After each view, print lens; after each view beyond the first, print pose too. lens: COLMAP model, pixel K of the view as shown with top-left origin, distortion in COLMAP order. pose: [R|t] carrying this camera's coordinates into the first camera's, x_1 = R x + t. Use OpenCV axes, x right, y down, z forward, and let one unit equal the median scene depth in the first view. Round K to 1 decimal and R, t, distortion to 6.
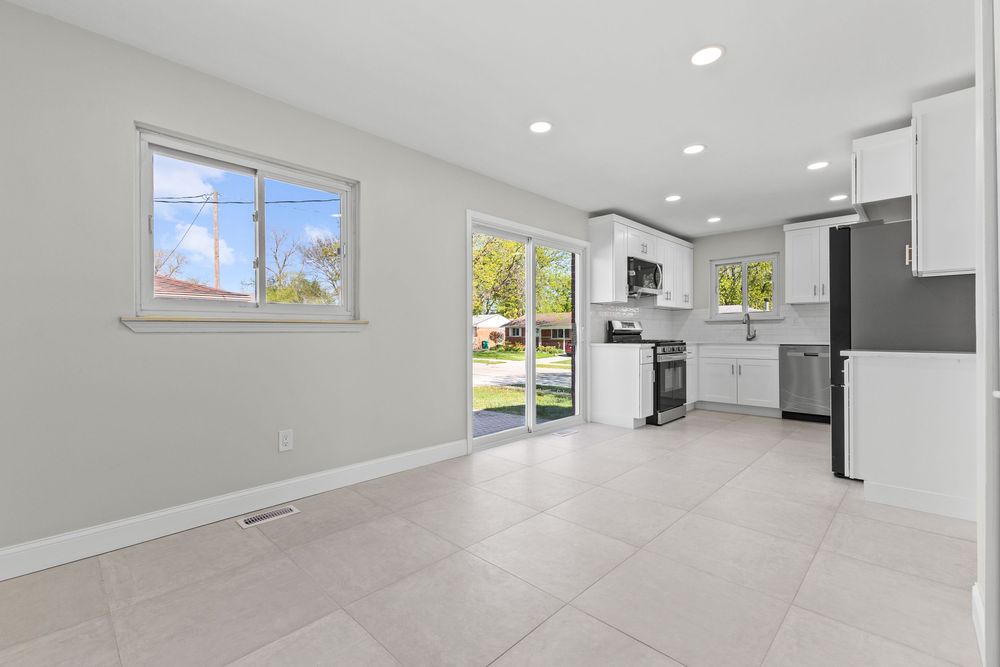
lens RADIAL K [[432.4, 0, 495.8], [0, 432.4, 331.3], [0, 0, 1]] dist [0.010567, -0.002400]
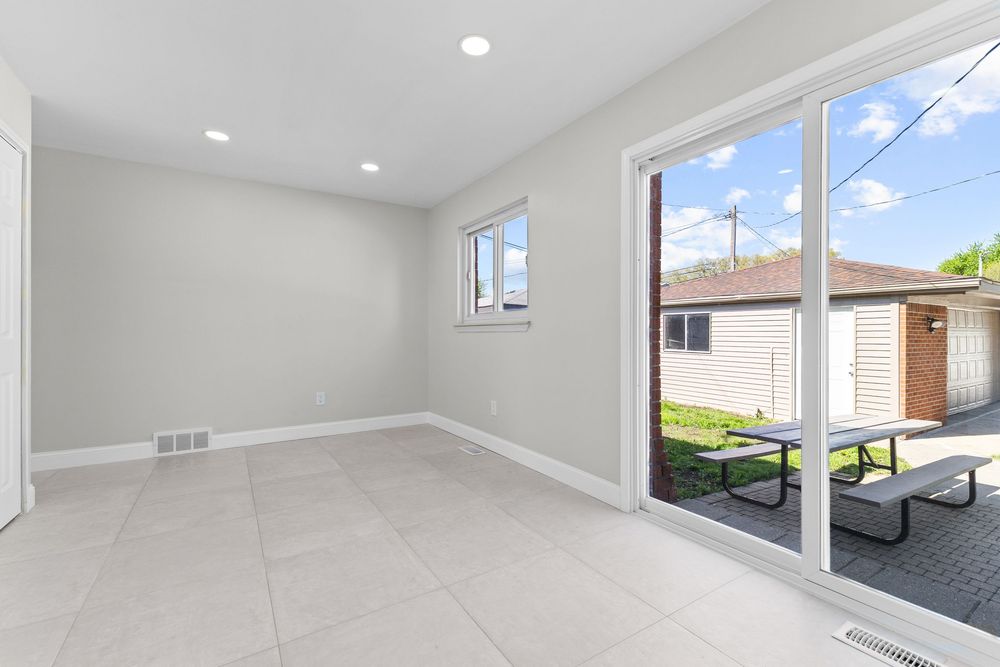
lens RADIAL K [[432.4, 0, 502.3], [0, 432.4, 333.6], [0, 0, 1]] dist [0.010567, -0.002400]
pose [[-0.220256, 0.004834, -0.975430, 0.450670], [0.005538, 0.999978, 0.003705, 0.001444], [0.975426, -0.004586, -0.220278, 0.678754]]
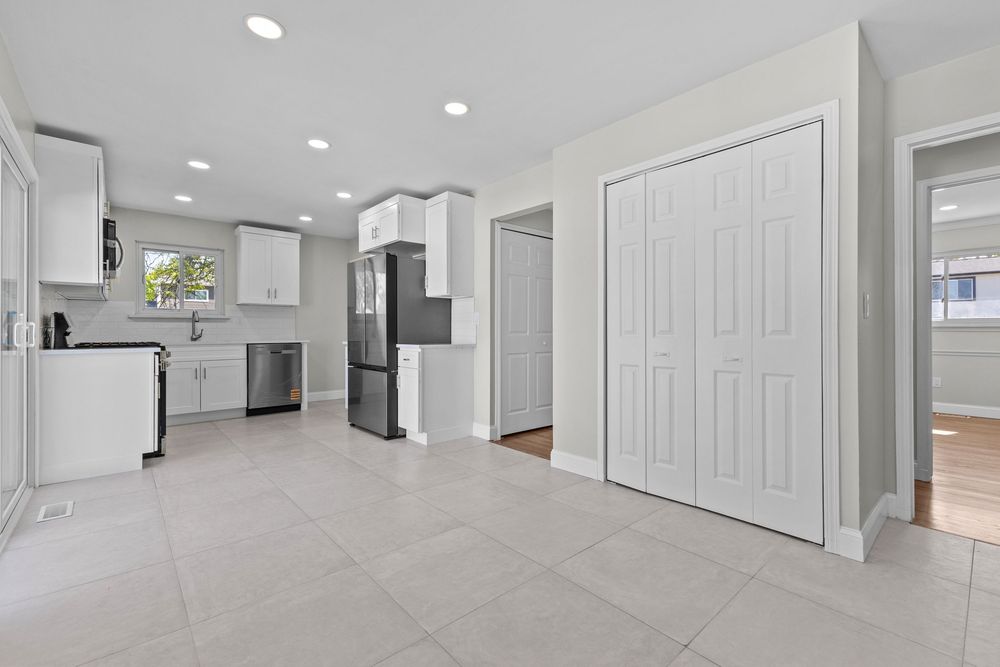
lens RADIAL K [[432.4, 0, 504.7], [0, 432.4, 332.2], [0, 0, 1]] dist [0.010567, -0.002400]
pose [[0.069572, 0.000438, 0.997577, -0.309730], [-0.004051, 0.999992, -0.000157, 0.001180], [-0.997569, -0.004030, 0.069573, 0.327118]]
